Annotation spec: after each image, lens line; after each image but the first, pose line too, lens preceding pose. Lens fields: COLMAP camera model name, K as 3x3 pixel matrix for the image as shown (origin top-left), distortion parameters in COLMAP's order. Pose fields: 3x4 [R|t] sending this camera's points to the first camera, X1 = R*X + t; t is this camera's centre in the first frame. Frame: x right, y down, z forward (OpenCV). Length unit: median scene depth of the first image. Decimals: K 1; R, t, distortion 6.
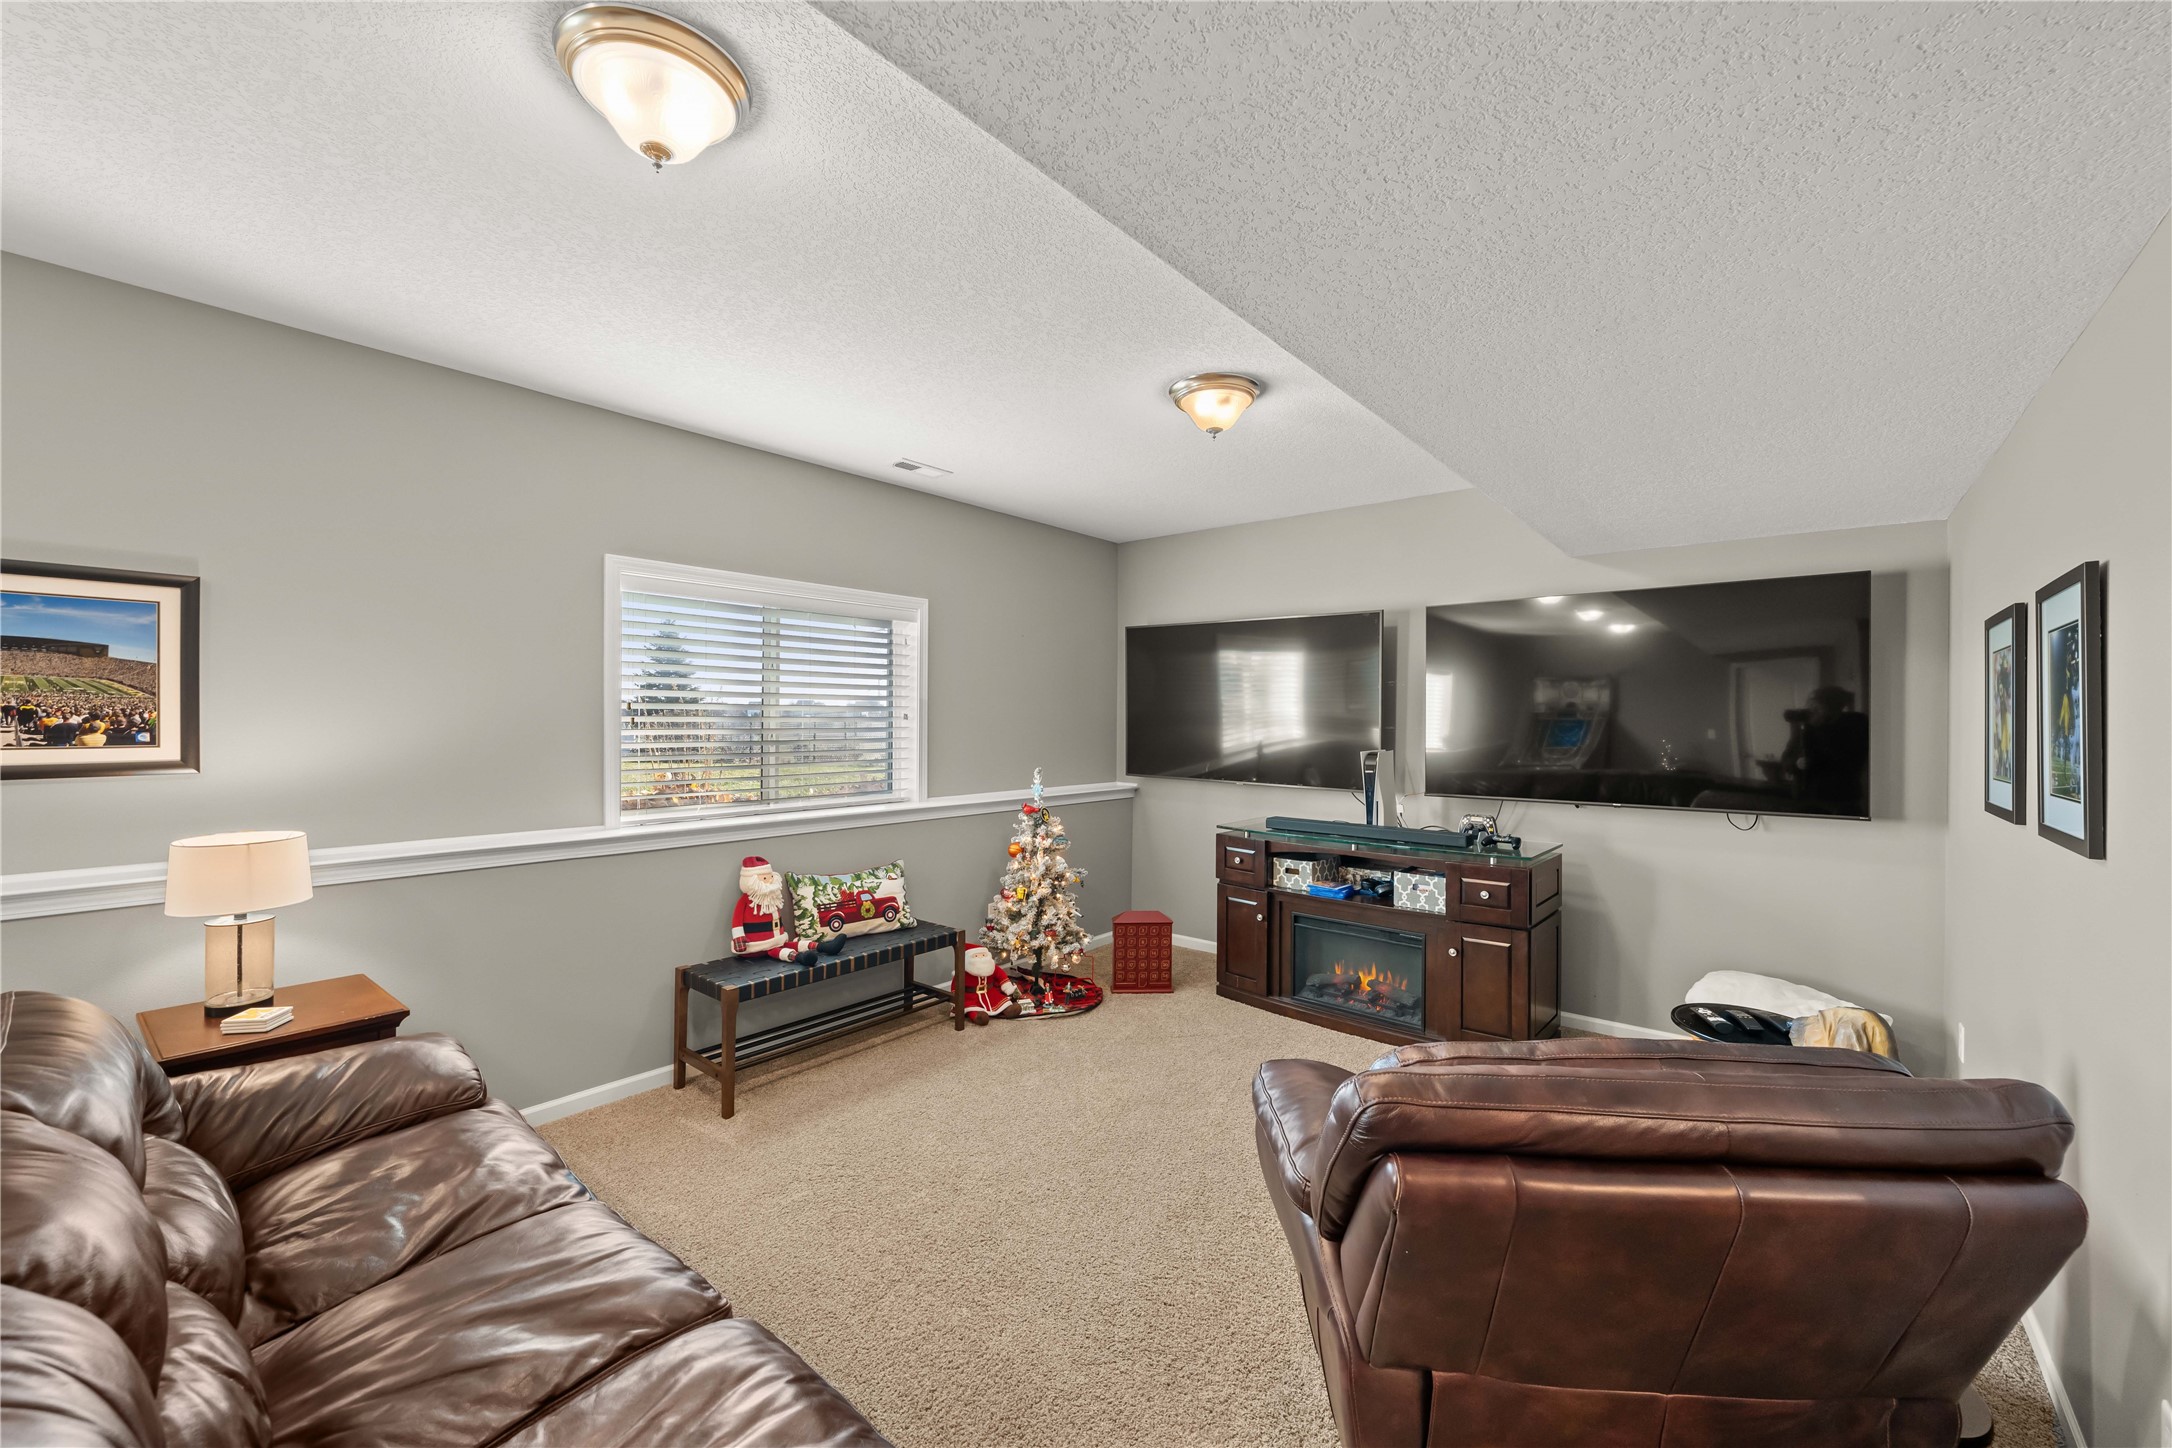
lens RADIAL K [[854.4, 0, 1080.8], [0, 854.4, 724.3], [0, 0, 1]] dist [-0.003107, -0.000260]
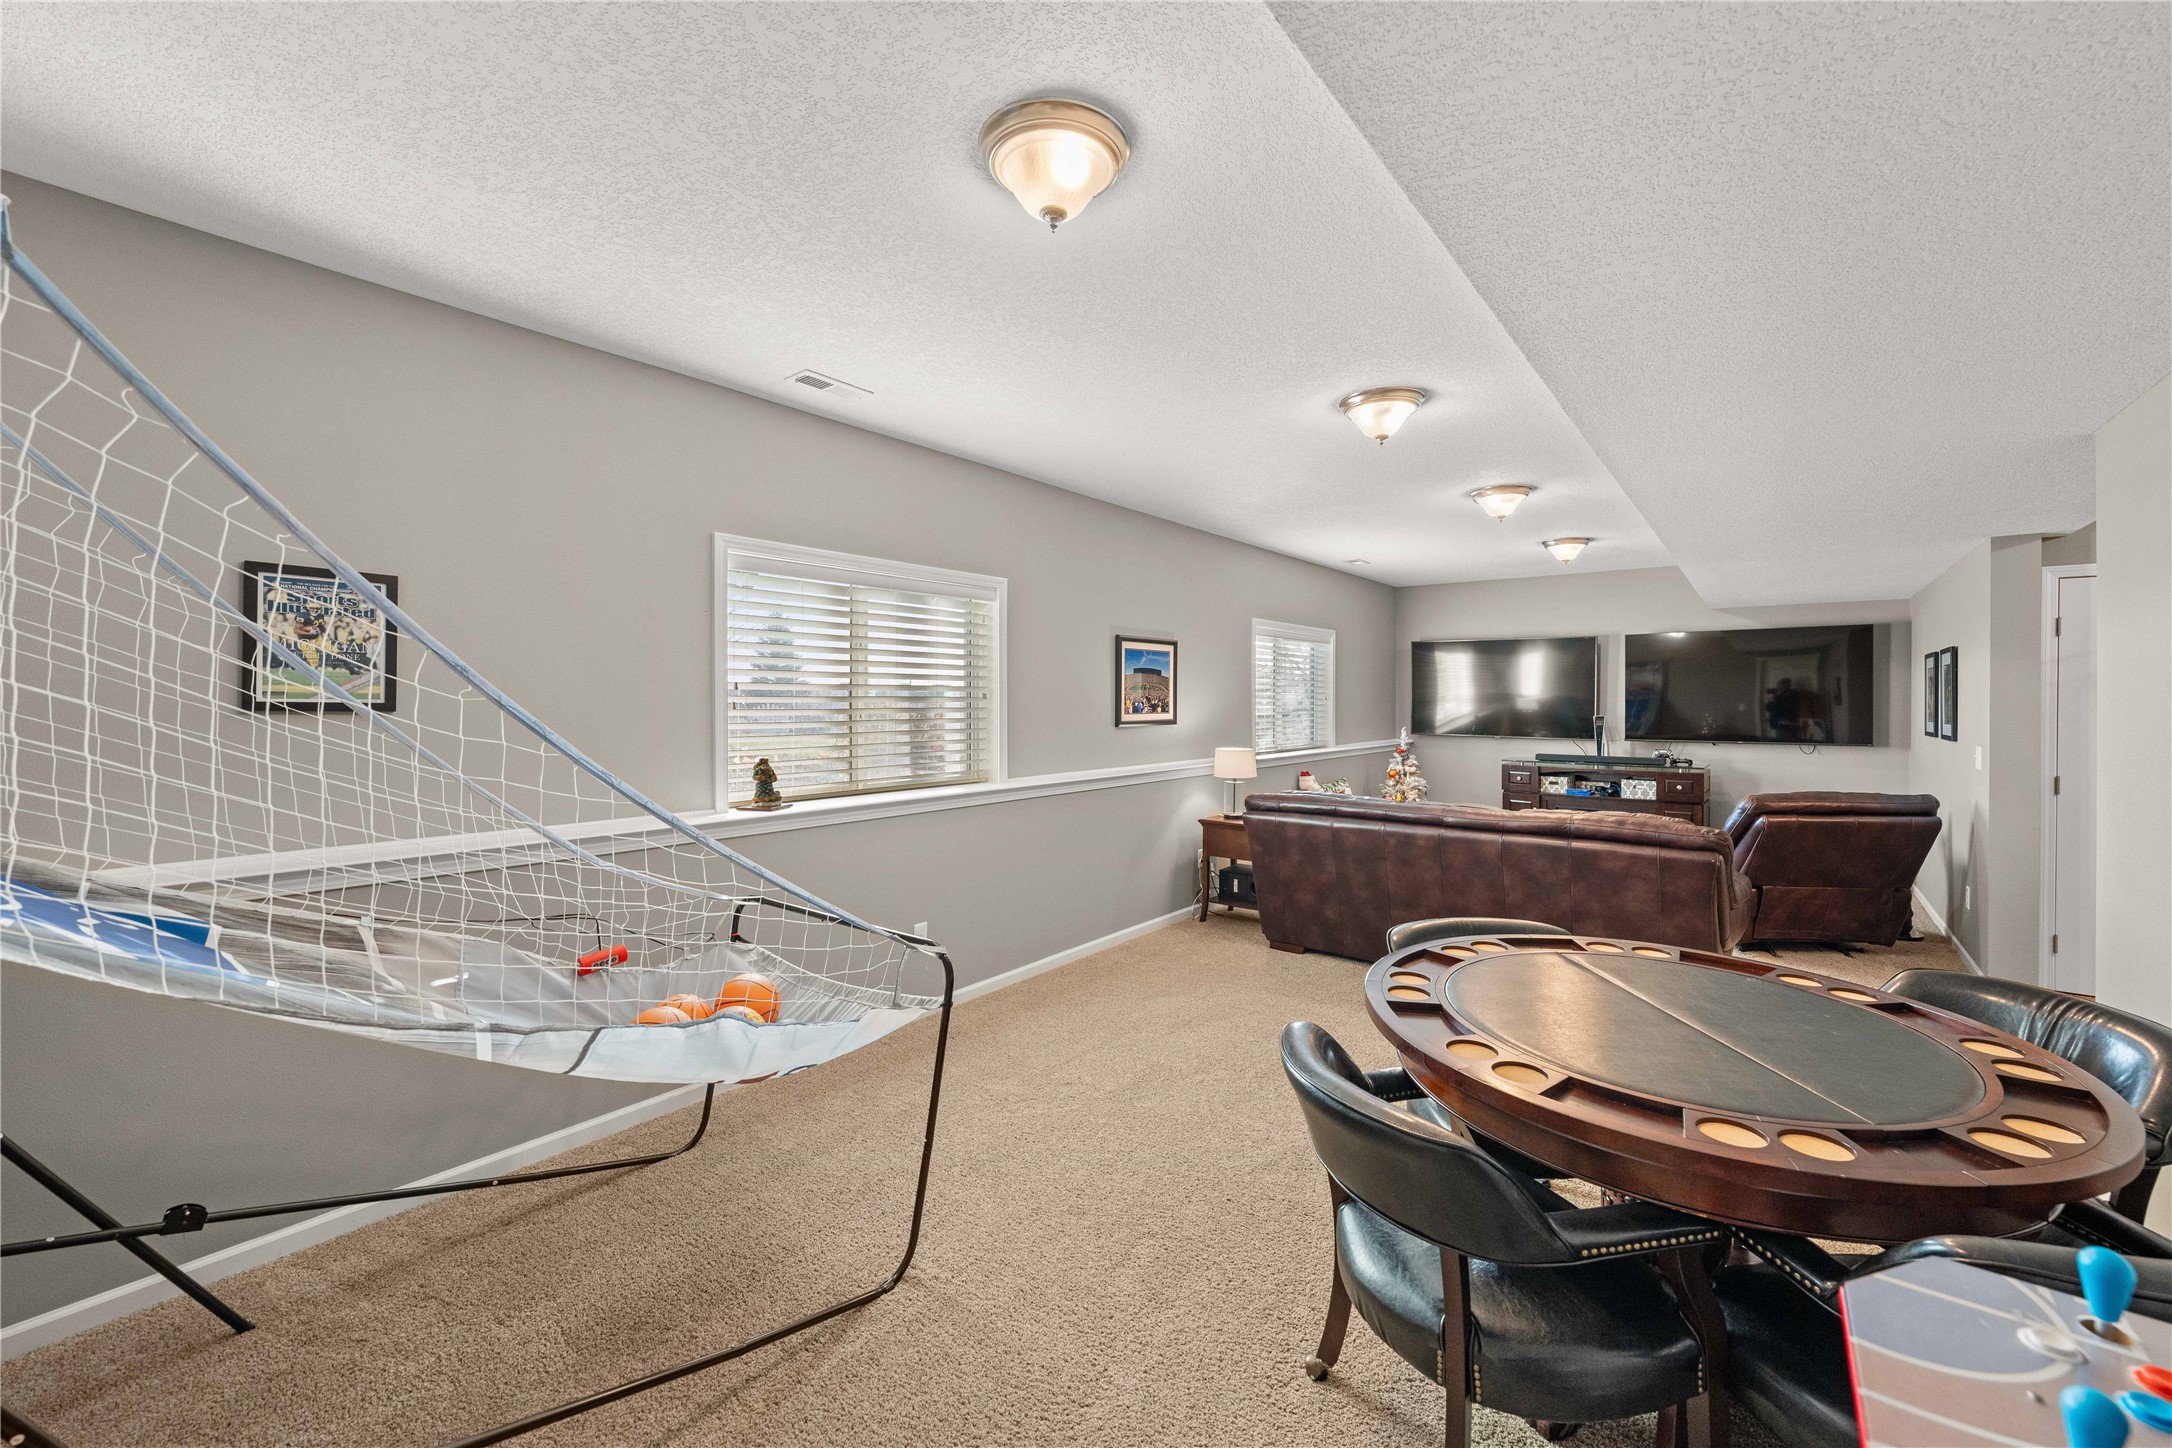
lens RADIAL K [[854.4, 0, 1090.5], [0, 854.4, 710.0], [0, 0, 1]] dist [-0.003107, -0.000260]
pose [[0.999681, -0.007156, 0.024230, -0.820589], [0.006977, 0.999948, 0.007498, -0.001051], [-0.024282, -0.007327, 0.999678, -0.818798]]
